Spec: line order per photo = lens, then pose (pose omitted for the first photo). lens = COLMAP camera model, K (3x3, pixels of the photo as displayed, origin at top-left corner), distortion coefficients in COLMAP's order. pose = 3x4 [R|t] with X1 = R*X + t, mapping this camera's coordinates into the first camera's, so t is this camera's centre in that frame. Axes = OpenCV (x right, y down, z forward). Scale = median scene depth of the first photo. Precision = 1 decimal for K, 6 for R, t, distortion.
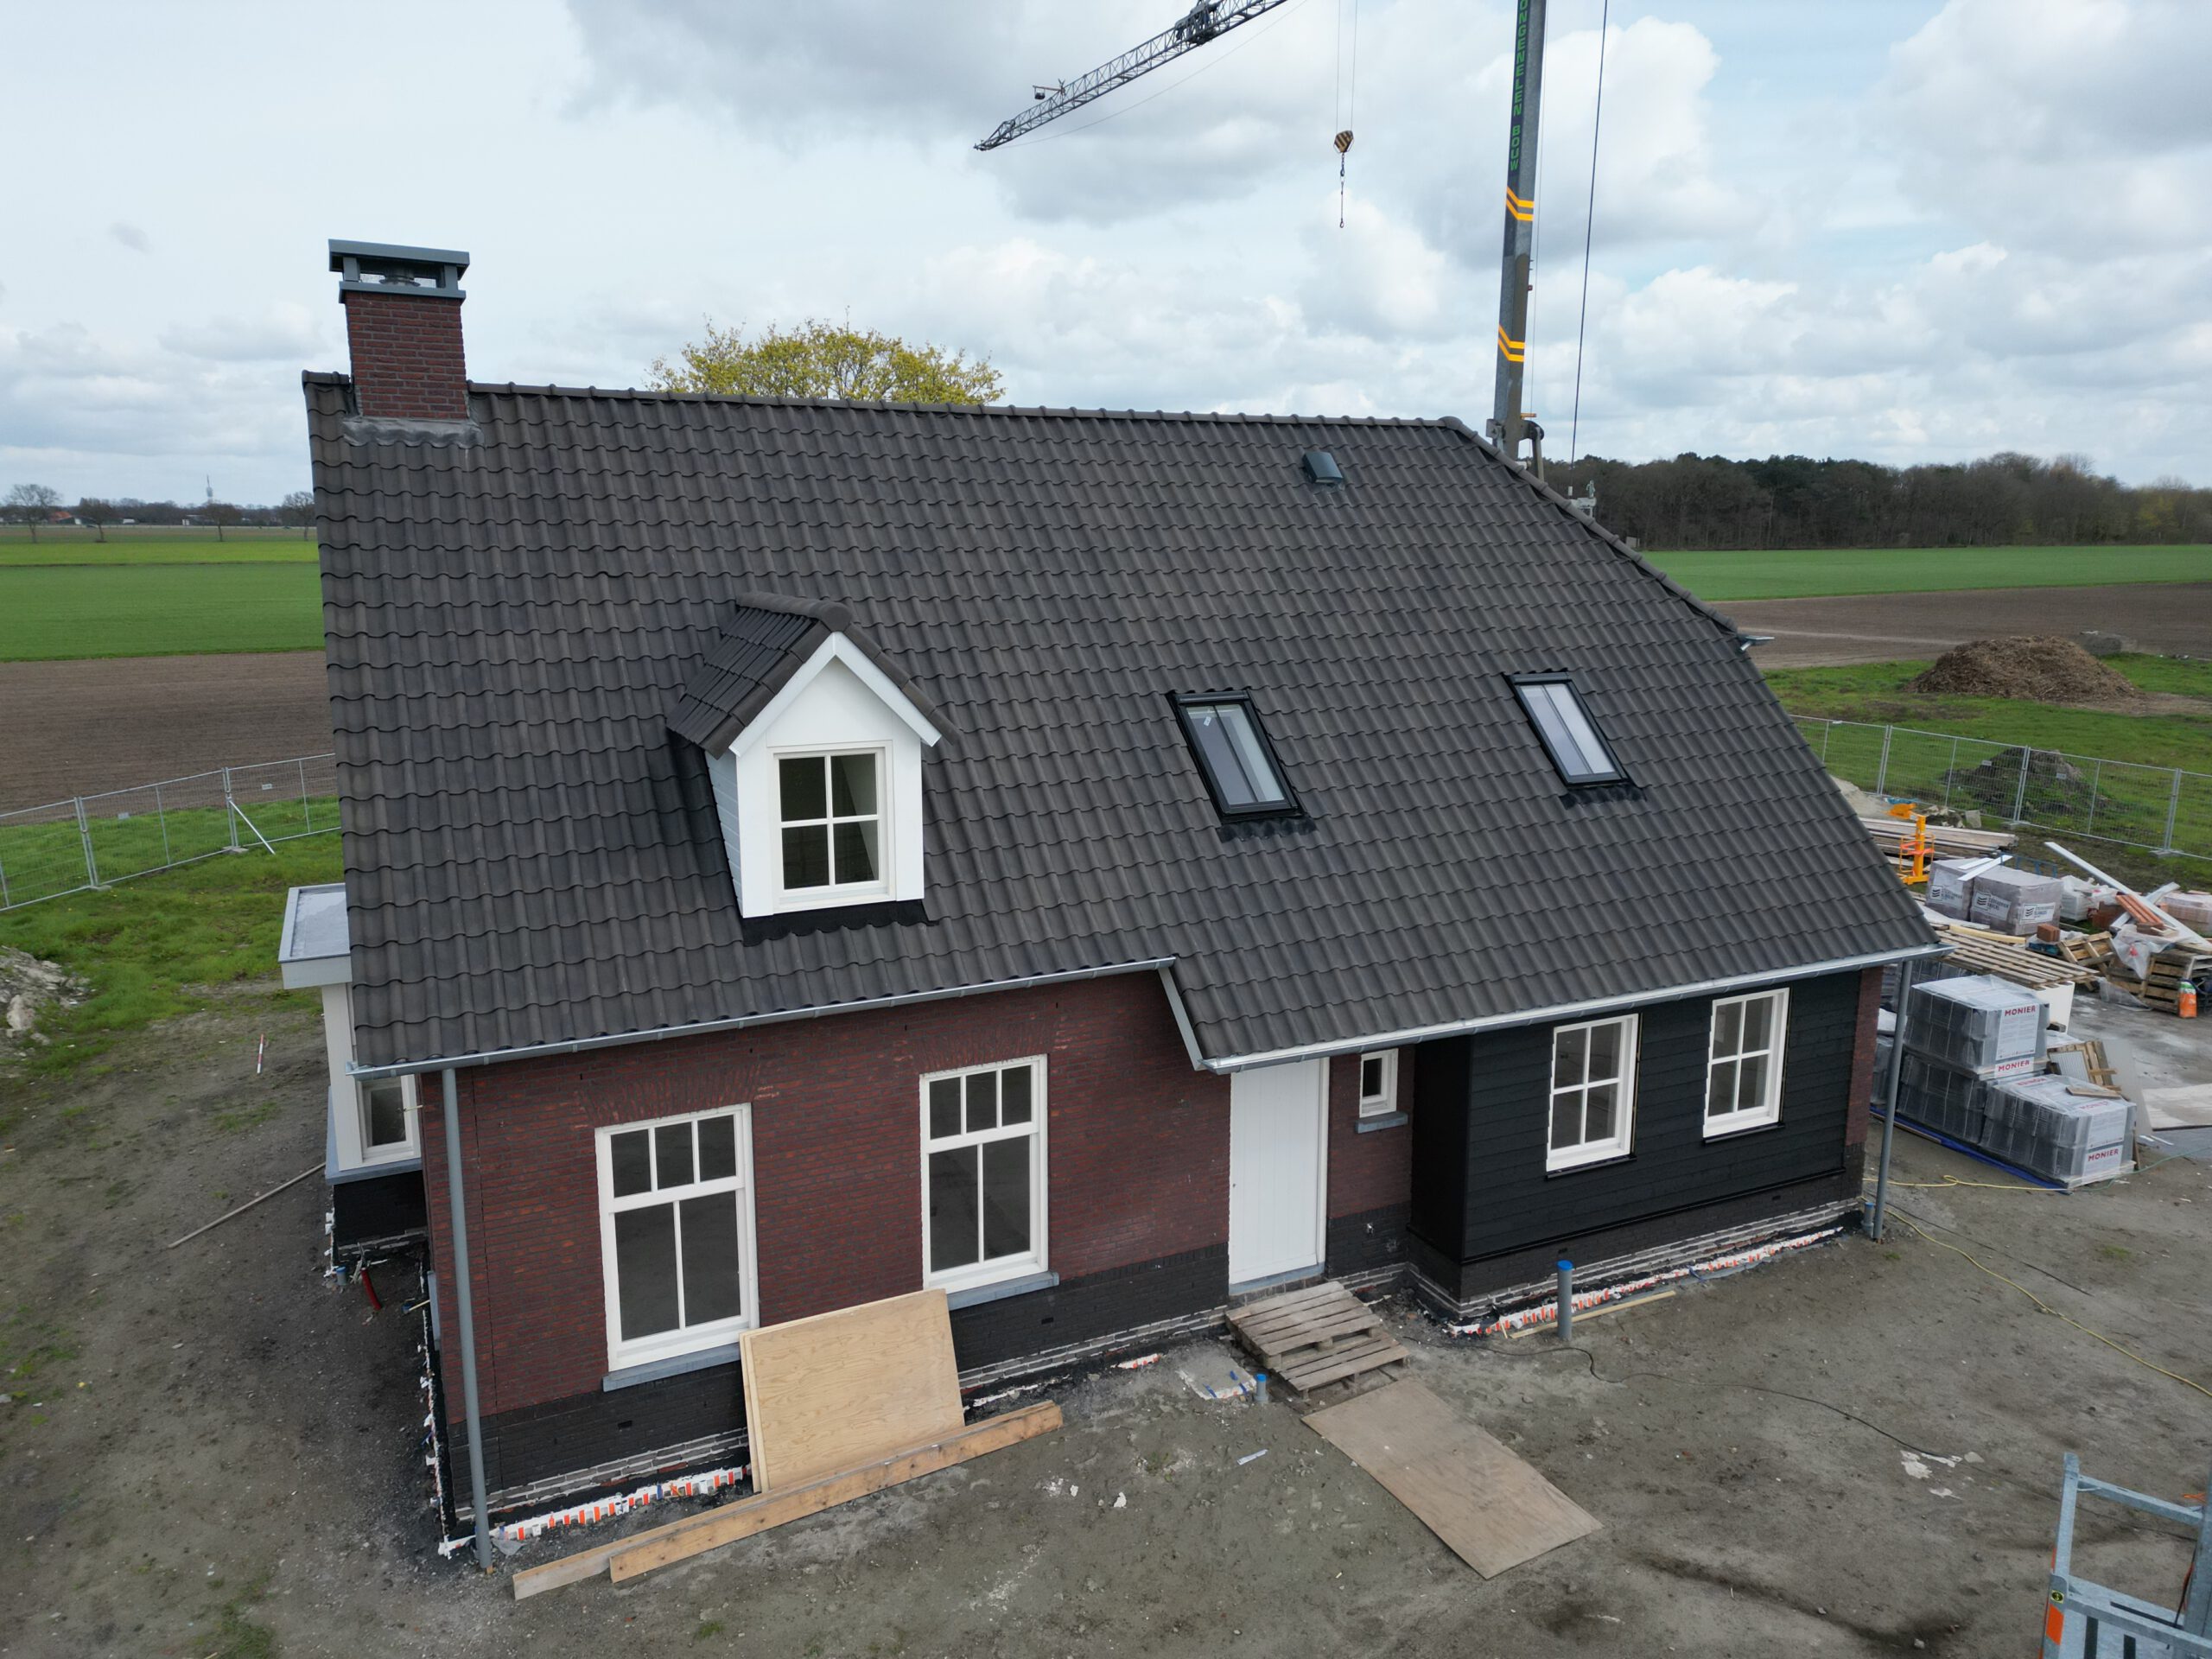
lens RADIAL K [[1546.2, 0, 1113.5], [0, 1546.2, 826.3], [0, 0, 1]] dist [0.085140, -0.078590]
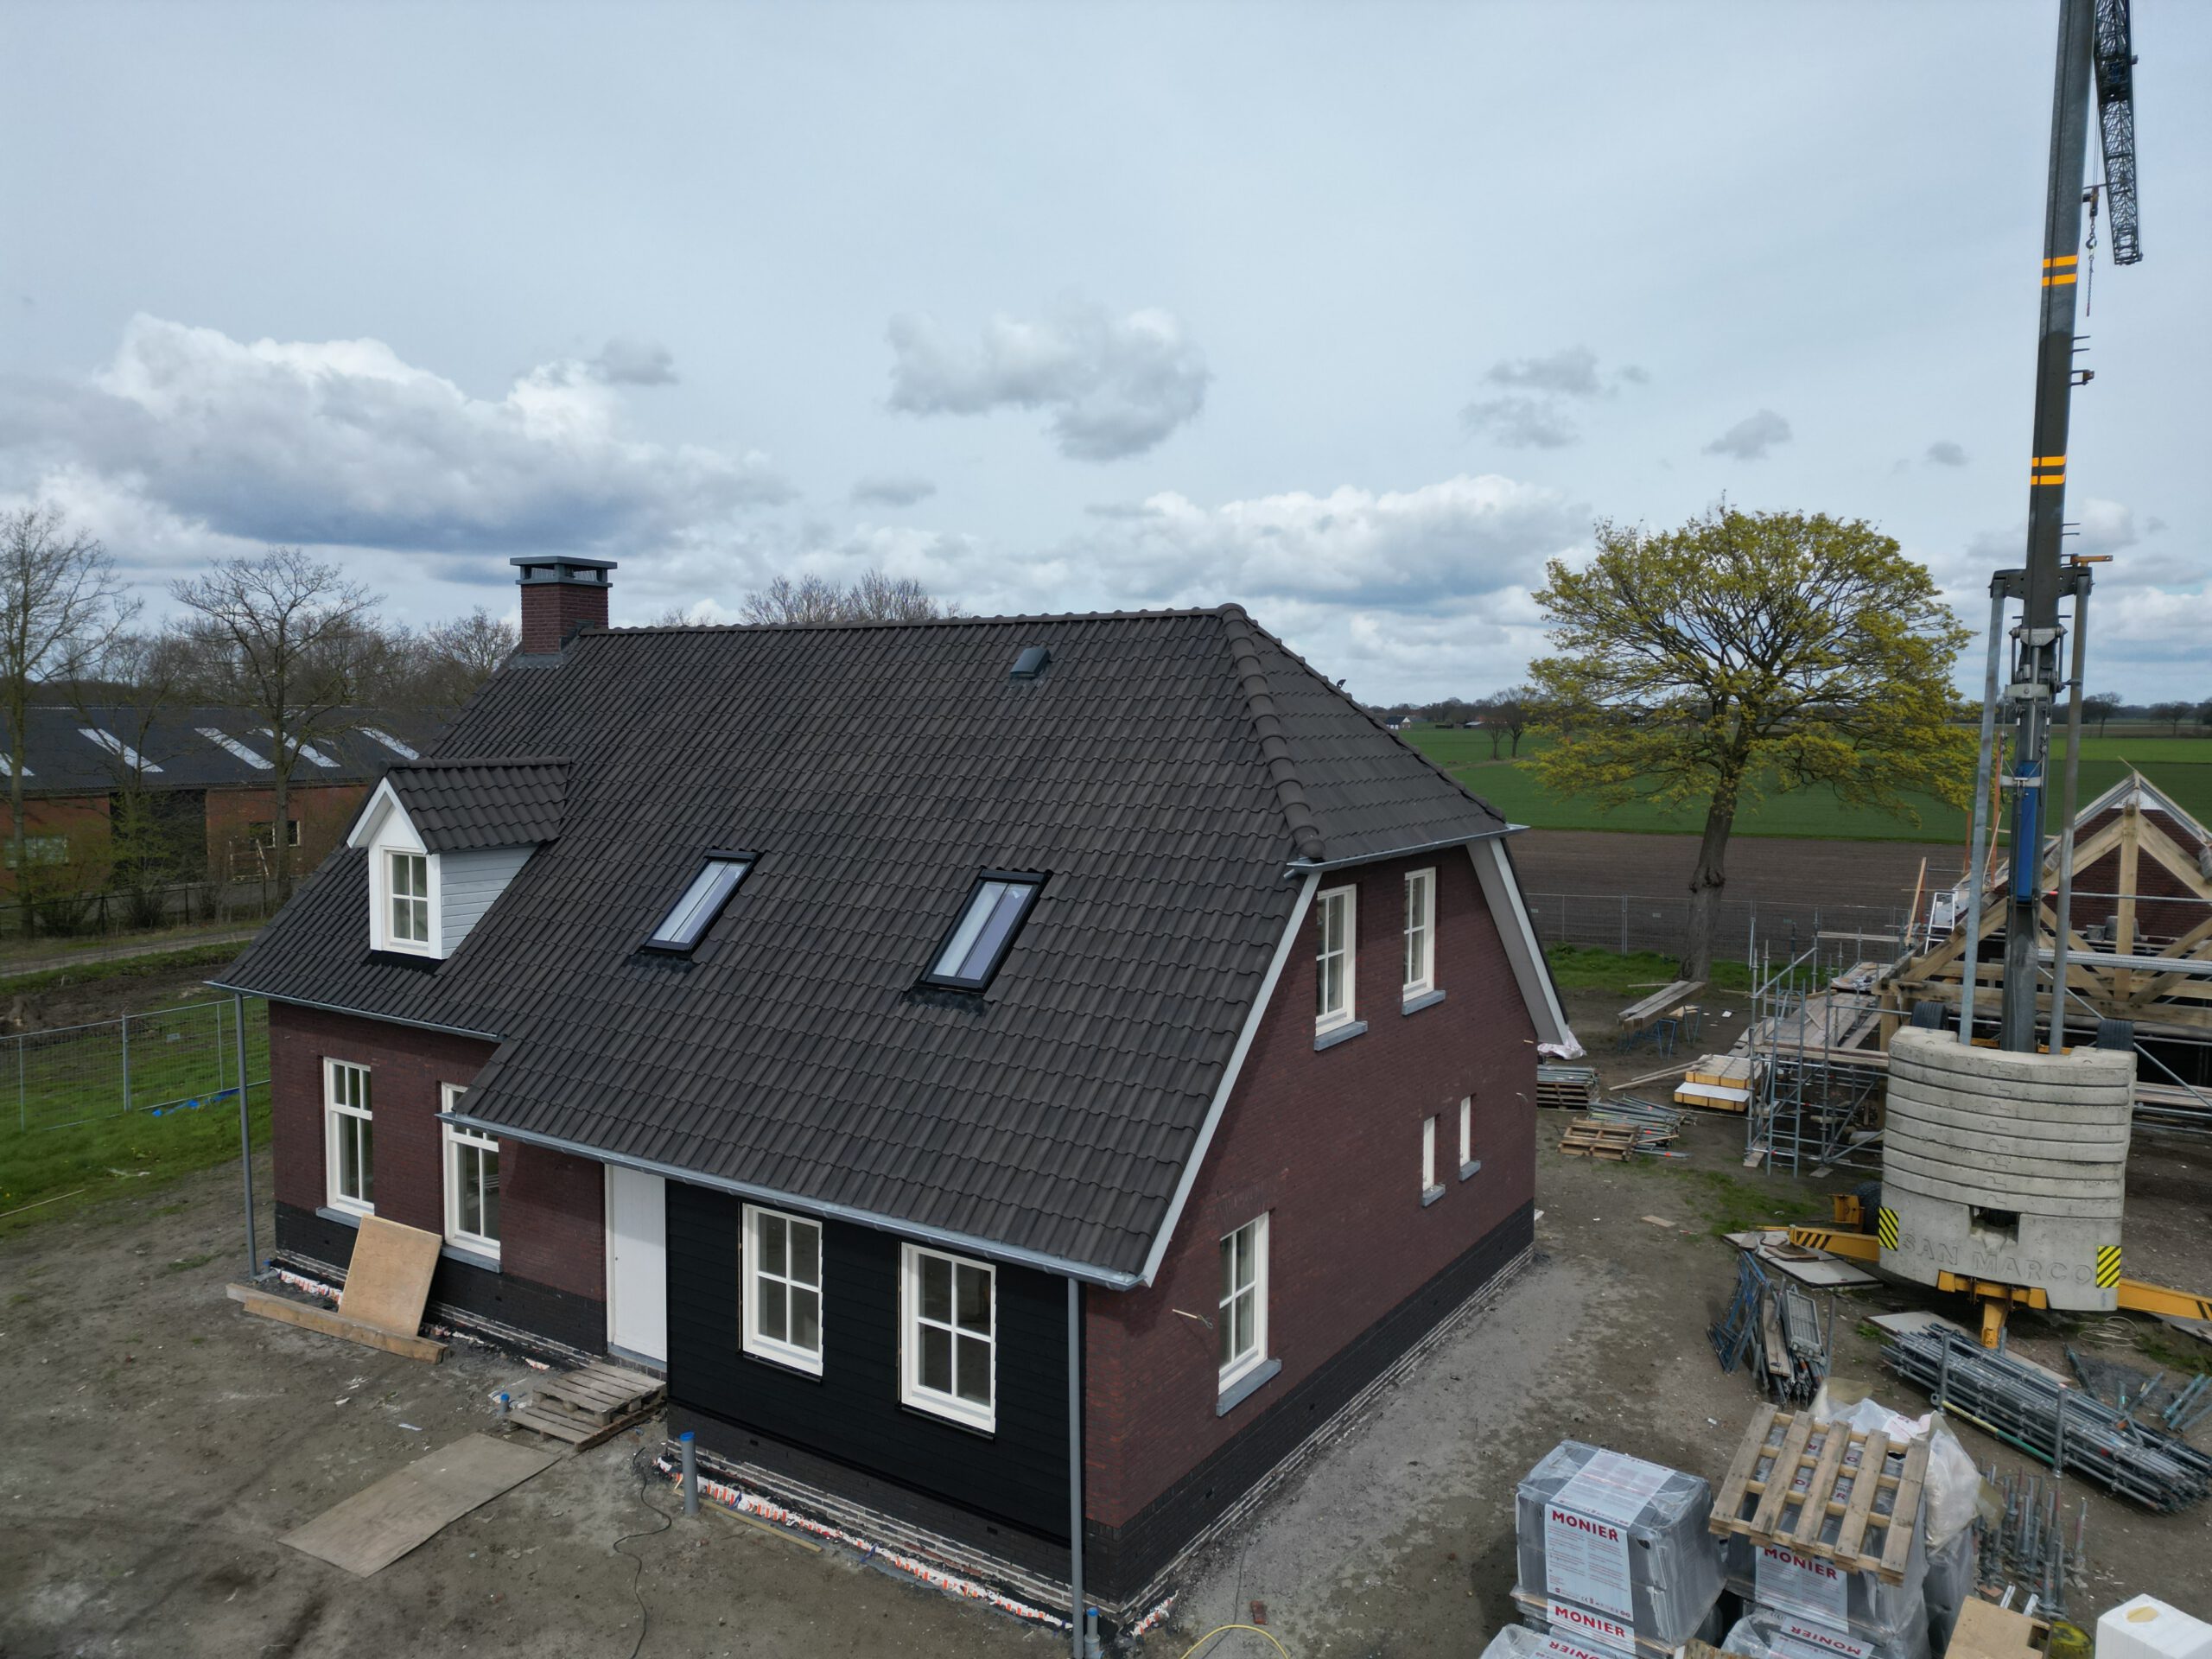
lens RADIAL K [[1546.2, 0, 1113.5], [0, 1546.2, 826.3], [0, 0, 1]] dist [0.085140, -0.078590]
pose [[0.505113, 0.063312, -0.860728, 1.205796], [-0.169826, 0.985099, -0.027201, -0.119652], [0.846180, 0.159914, 0.508338, 0.619325]]
